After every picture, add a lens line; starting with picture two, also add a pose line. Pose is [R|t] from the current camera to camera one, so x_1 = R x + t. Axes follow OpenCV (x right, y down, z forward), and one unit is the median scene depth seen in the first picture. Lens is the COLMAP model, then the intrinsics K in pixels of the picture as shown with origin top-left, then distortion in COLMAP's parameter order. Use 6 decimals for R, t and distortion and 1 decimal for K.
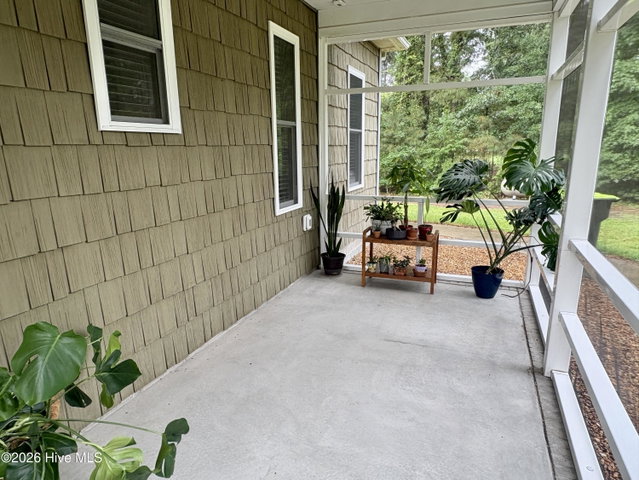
lens RADIAL K [[423.0, 0, 318.2], [0, 423.0, 241.5], [0, 0, 1]] dist [-0.008076, 0.004907]
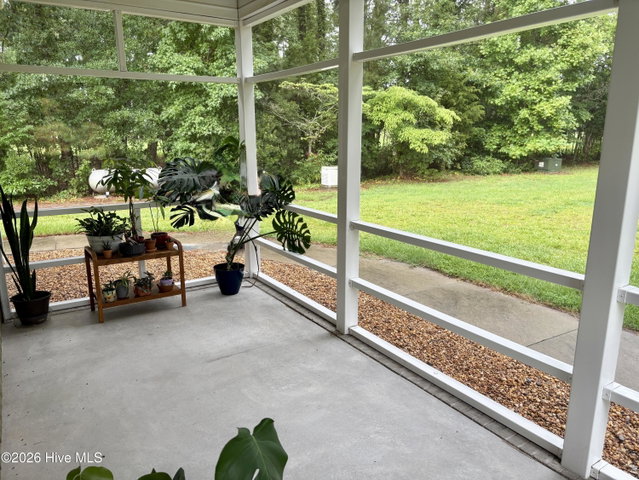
lens RADIAL K [[485.0, 0, 319.8], [0, 485.0, 239.6], [0, 0, 1]] dist [0.021275, -0.004996]
pose [[0.581287, -0.171398, 0.795442, -0.371992], [0.175211, 0.980997, 0.083341, -0.052555], [-0.794611, 0.090925, 0.600272, 0.121145]]
